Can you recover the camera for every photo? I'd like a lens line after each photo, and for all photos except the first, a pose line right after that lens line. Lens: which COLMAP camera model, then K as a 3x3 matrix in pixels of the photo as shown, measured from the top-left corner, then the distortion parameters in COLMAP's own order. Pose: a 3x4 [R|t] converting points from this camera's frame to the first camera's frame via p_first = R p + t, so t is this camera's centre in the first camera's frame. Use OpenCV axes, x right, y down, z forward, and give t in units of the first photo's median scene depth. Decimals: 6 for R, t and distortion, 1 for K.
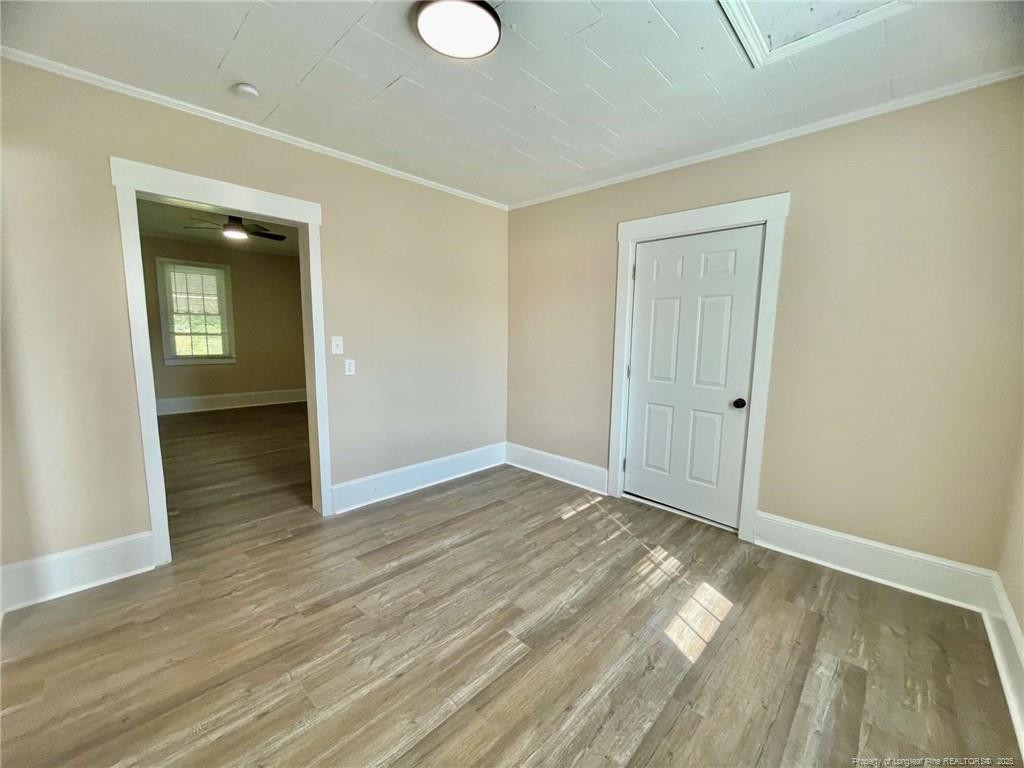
lens RADIAL K [[414.6, 0, 514.6], [0, 414.6, 384.0], [0, 0, 1]] dist [-0.000460, 0.000931]
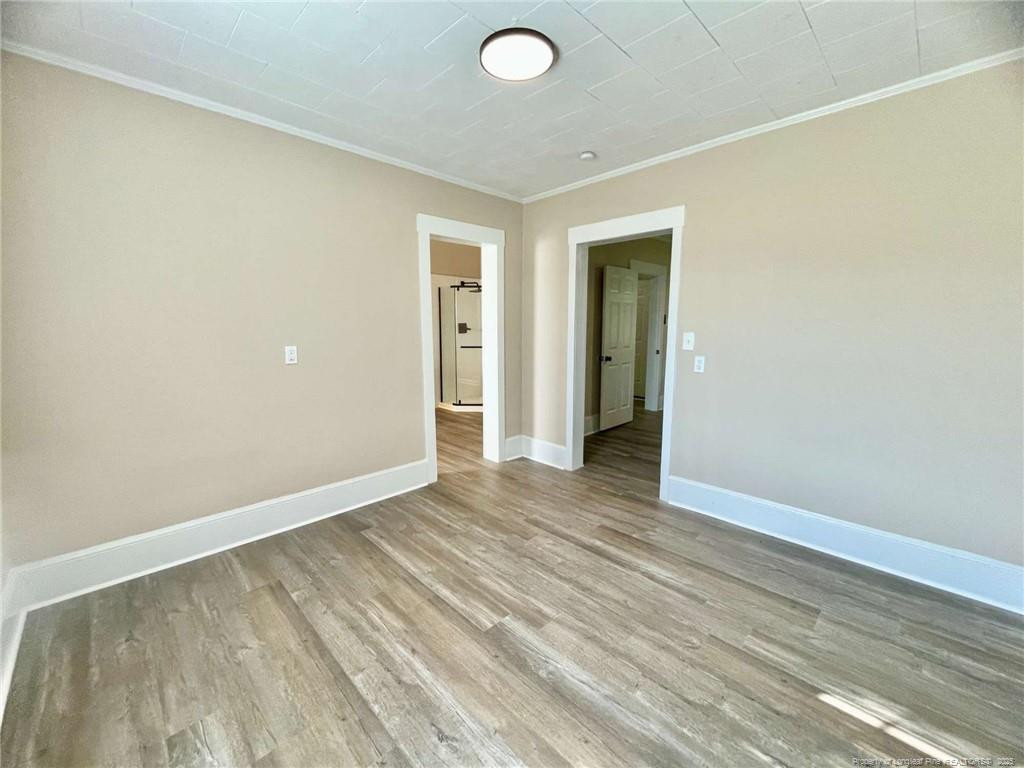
lens RADIAL K [[414.6, 0, 513.3], [0, 414.6, 385.6], [0, 0, 1]] dist [-0.000460, 0.000931]
pose [[-0.031830, 0.126583, -0.991445, 0.809692], [-0.123962, 0.983789, 0.129585, -0.088834], [0.991776, 0.127026, -0.015622, 0.828412]]
